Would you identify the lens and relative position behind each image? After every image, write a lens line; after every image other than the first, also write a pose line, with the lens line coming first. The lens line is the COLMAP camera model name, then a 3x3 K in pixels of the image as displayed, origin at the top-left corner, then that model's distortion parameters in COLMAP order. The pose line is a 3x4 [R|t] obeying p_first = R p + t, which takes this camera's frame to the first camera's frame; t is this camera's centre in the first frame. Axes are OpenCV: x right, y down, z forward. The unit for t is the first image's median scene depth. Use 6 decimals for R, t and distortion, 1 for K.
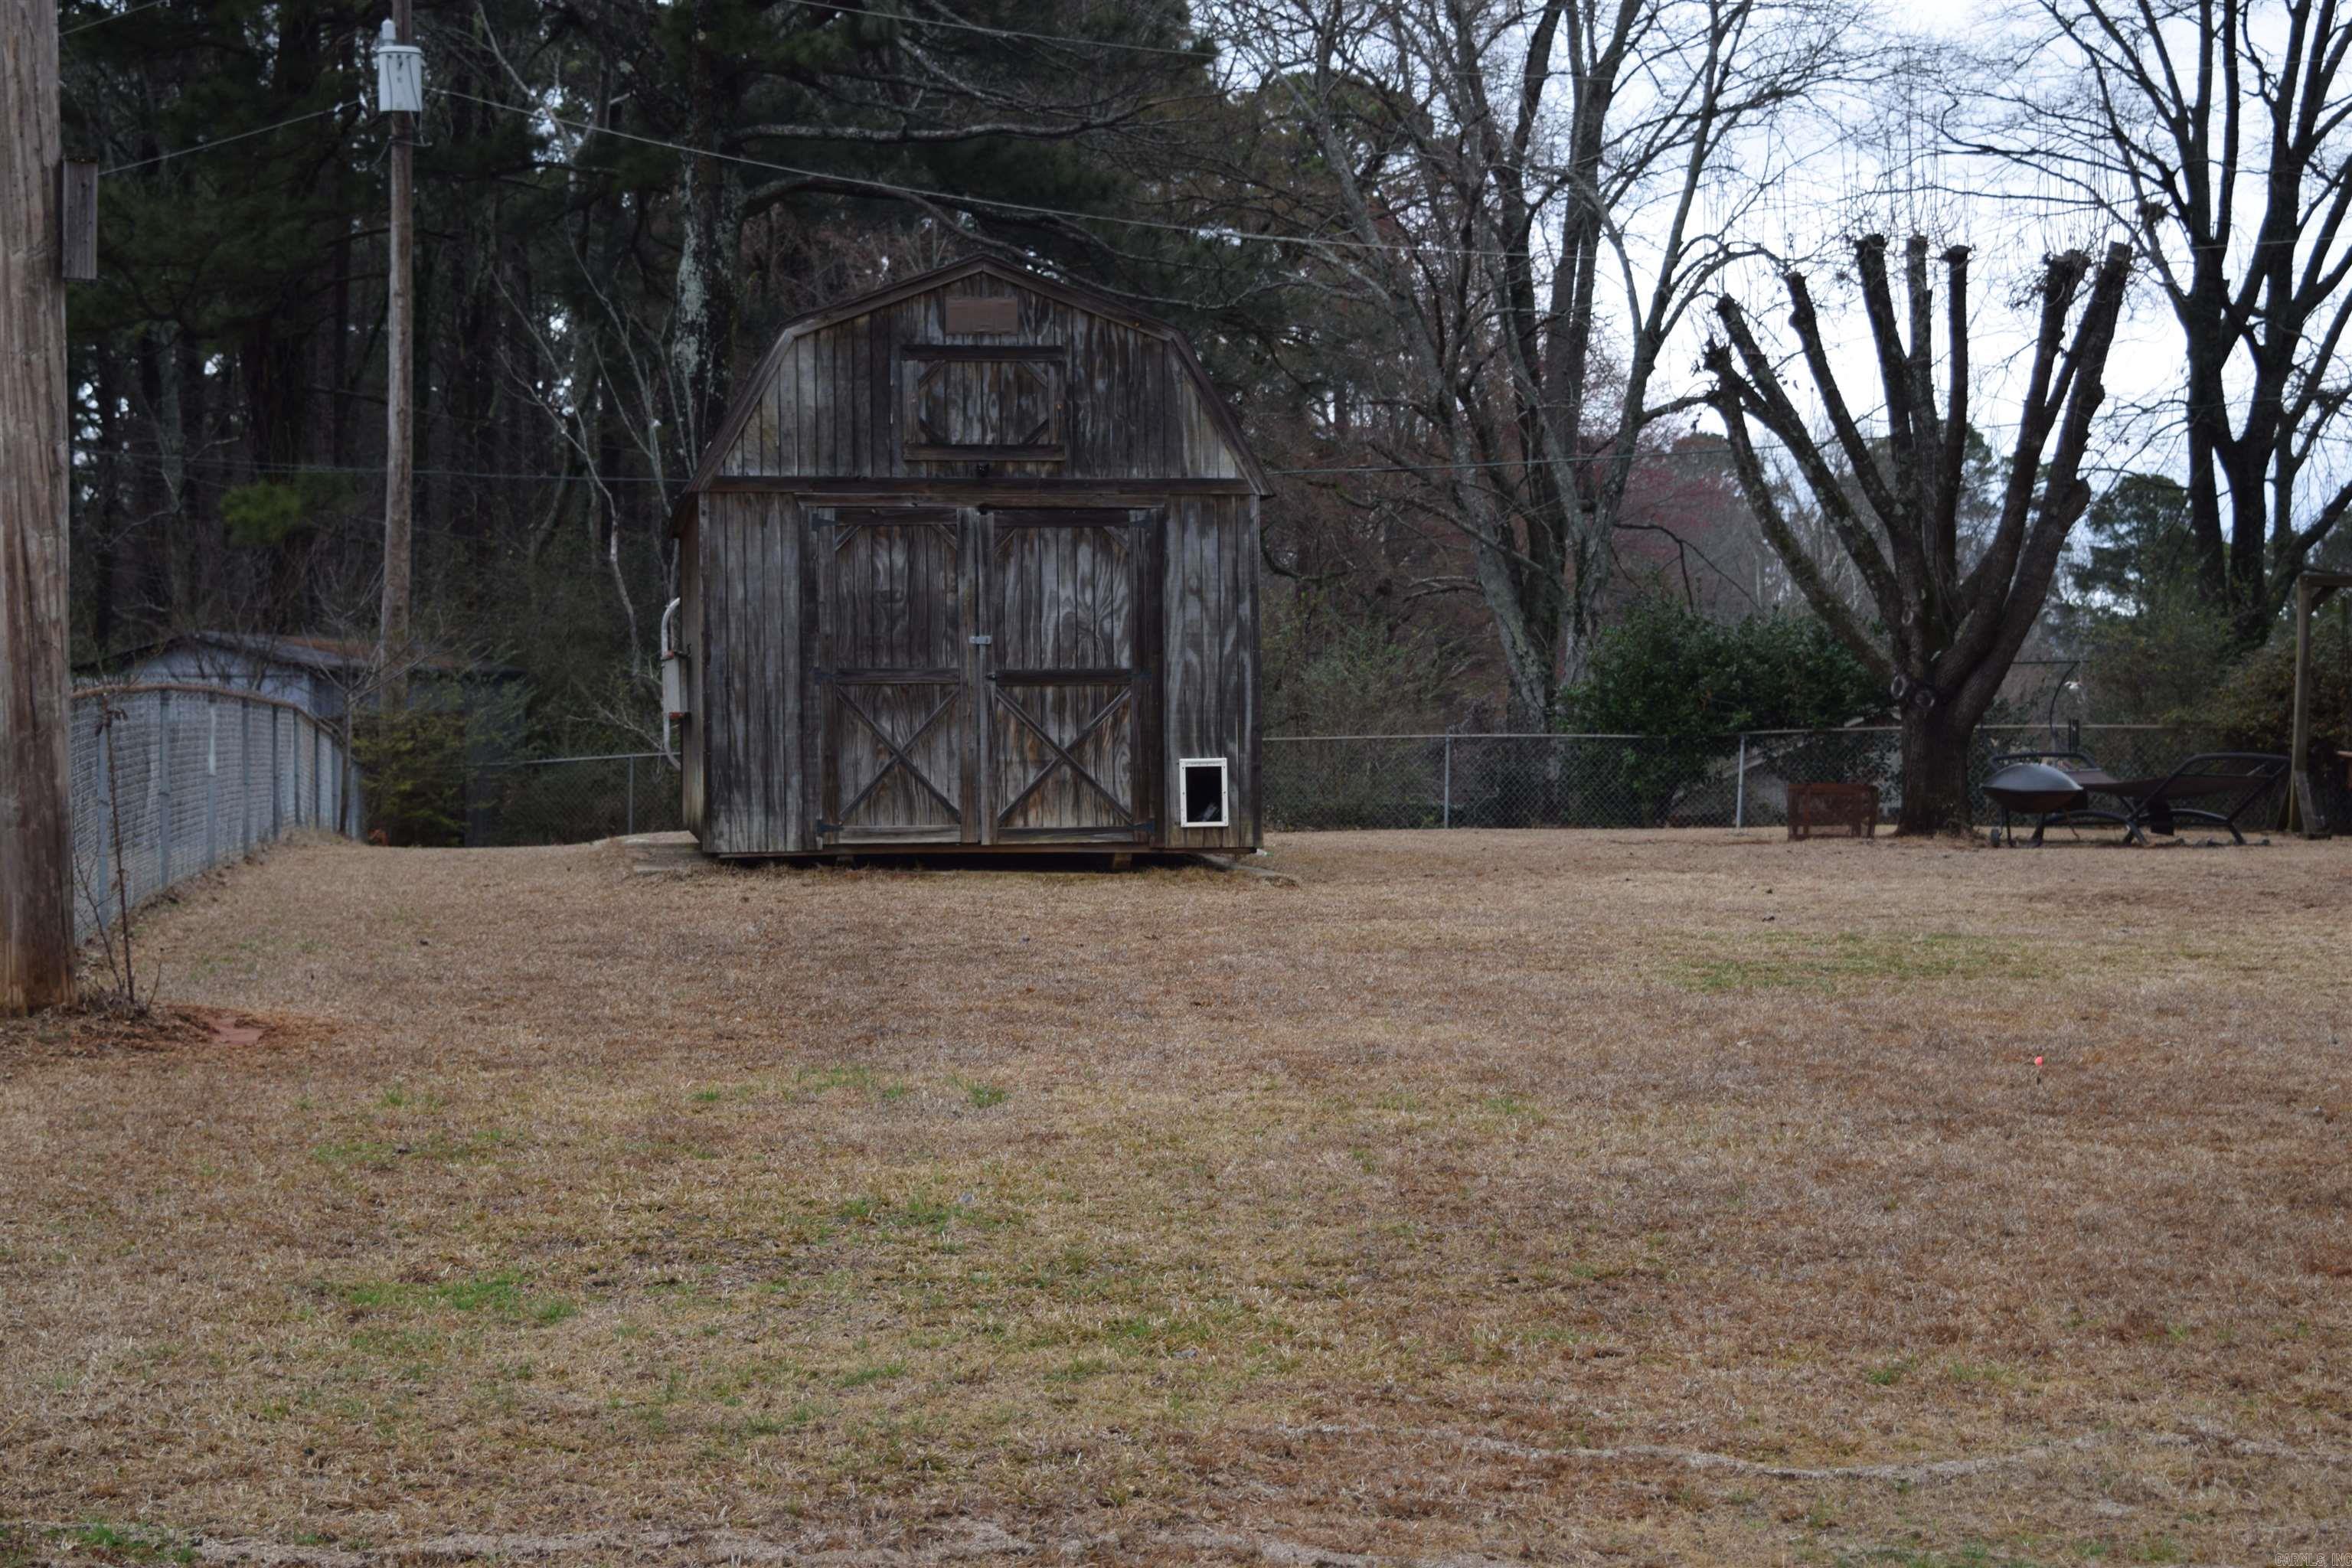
lens RADIAL K [[4282.2, 0, 1171.5], [0, 4282.2, 787.6], [0, 0, 1]] dist [0.056544, 0.000000]
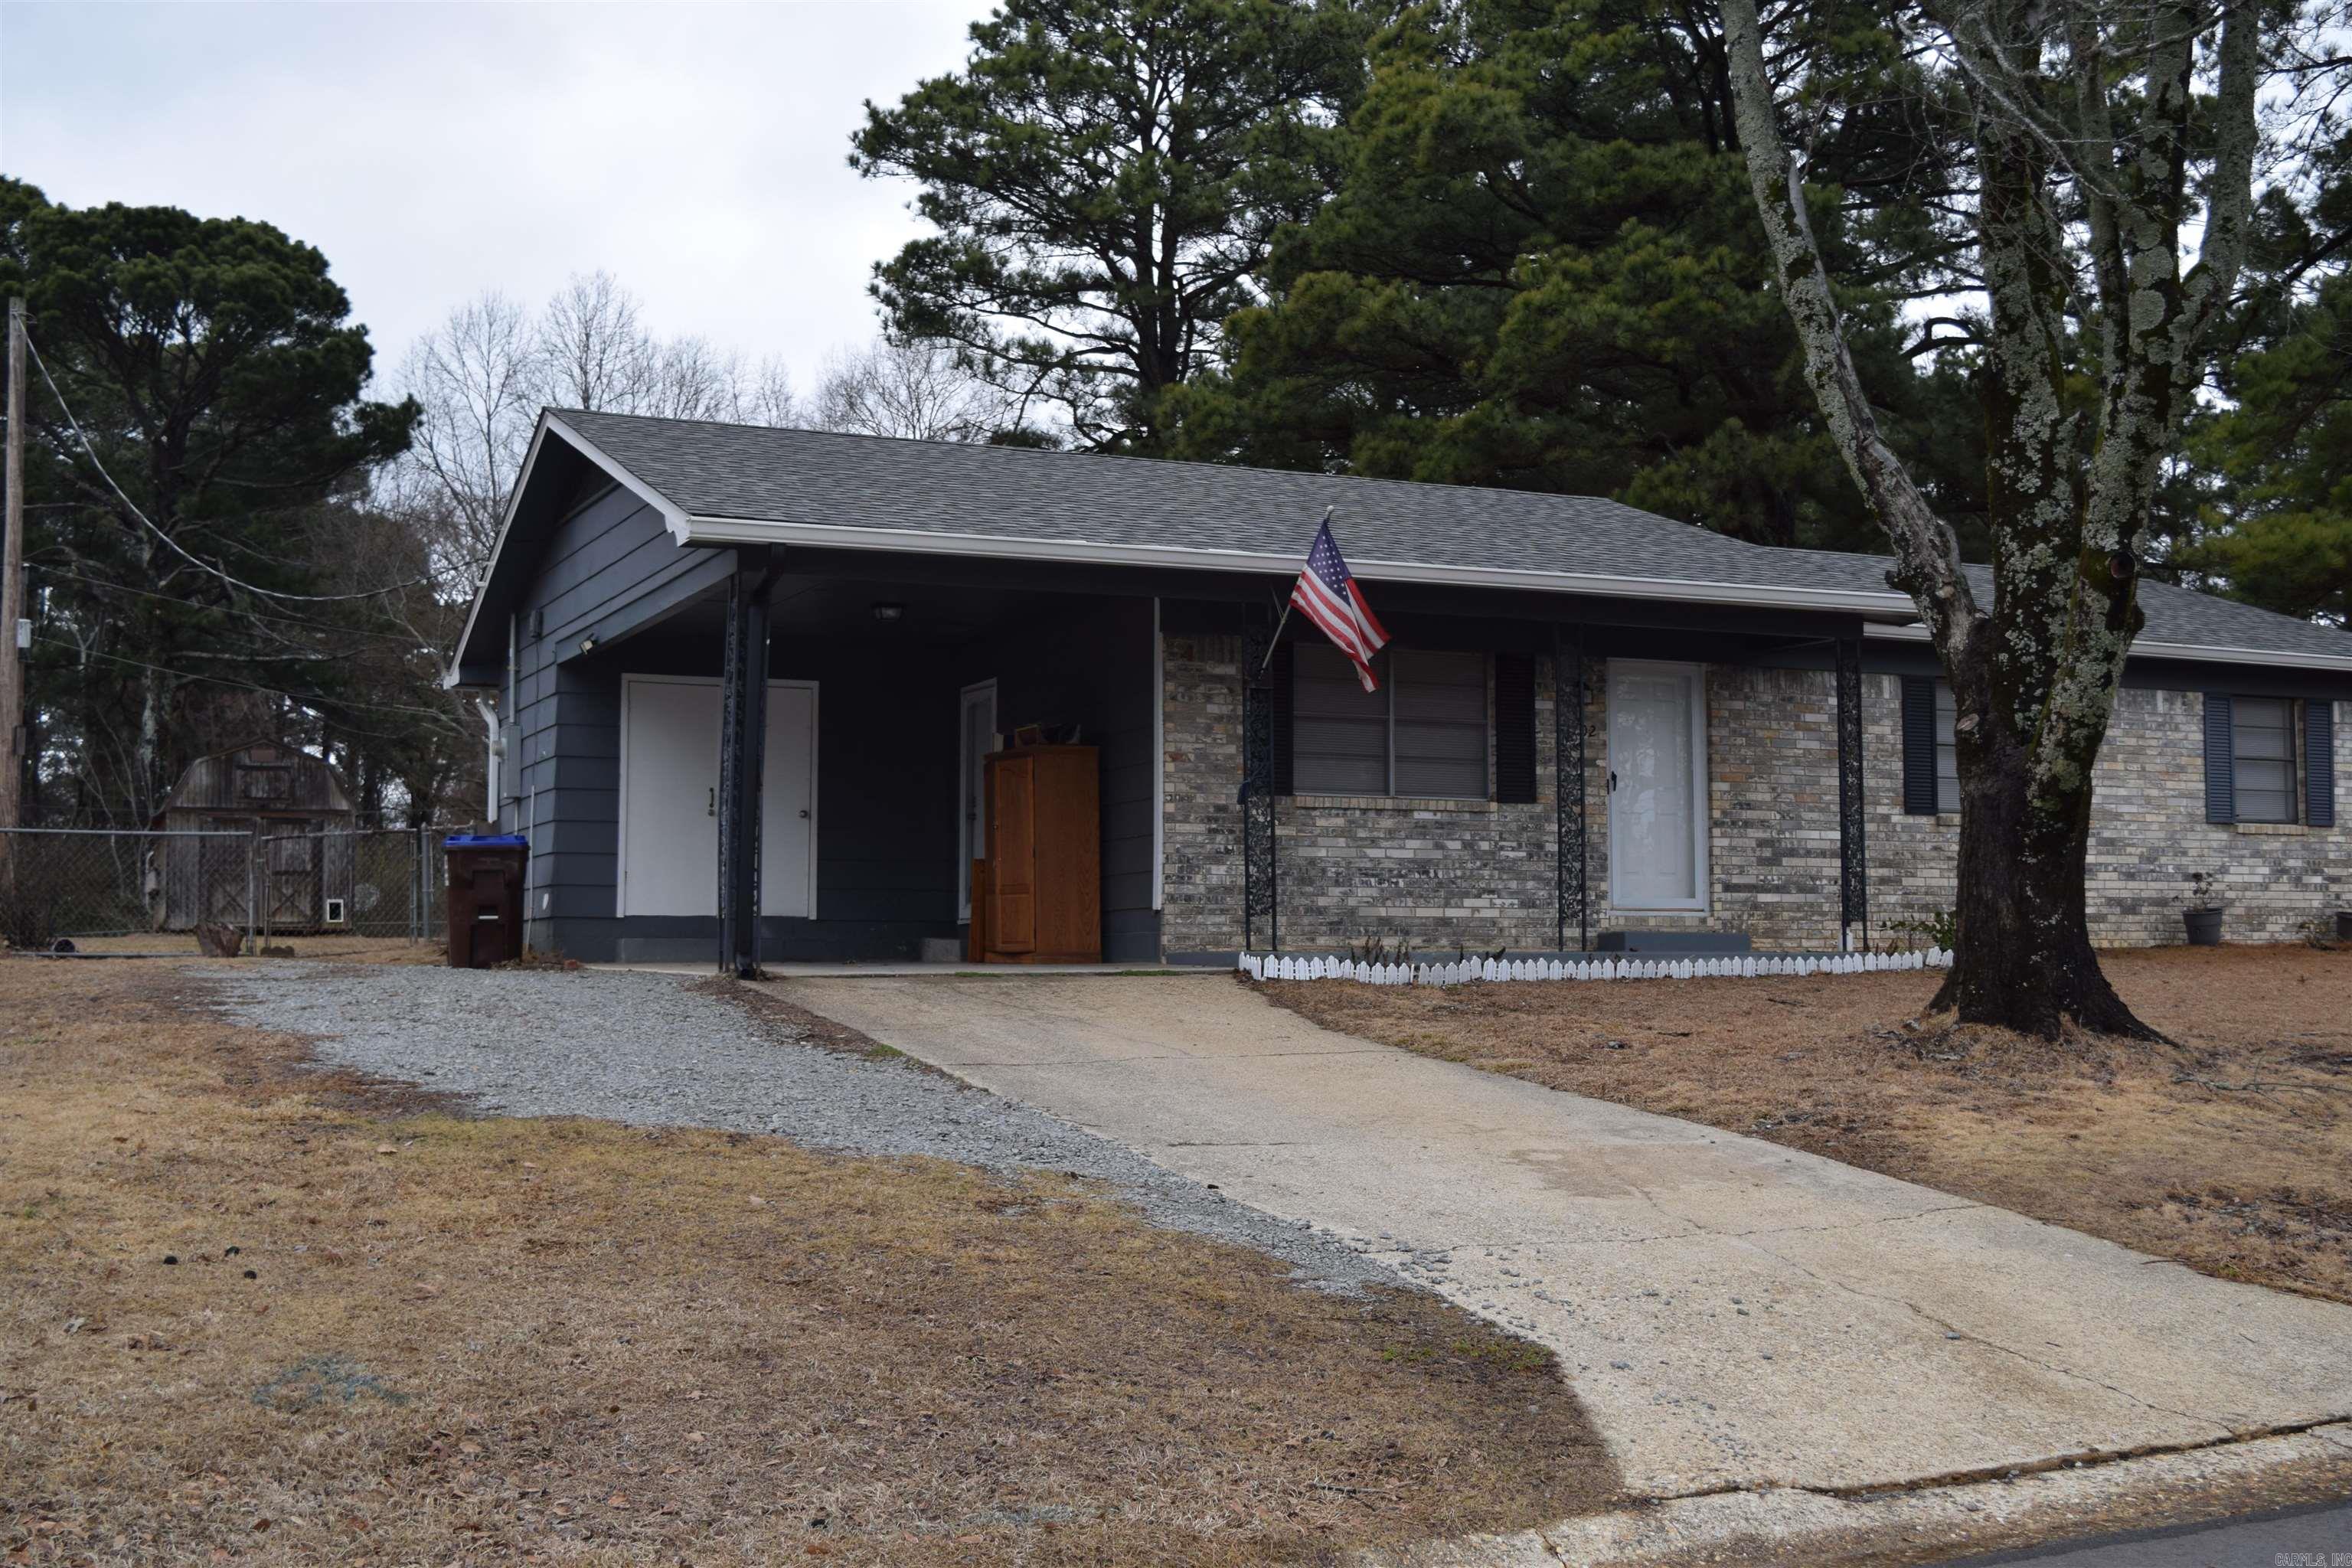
lens RADIAL K [[2583.4, 0, 1172.9], [0, 2583.4, 790.4], [0, 0, 1]] dist [-0.060149, 0.000000]
pose [[0.961412, 0.016959, 0.274589, 0.204501], [0.006317, 0.996474, -0.083660, 0.190174], [-0.275040, 0.082167, 0.957915, -2.458572]]
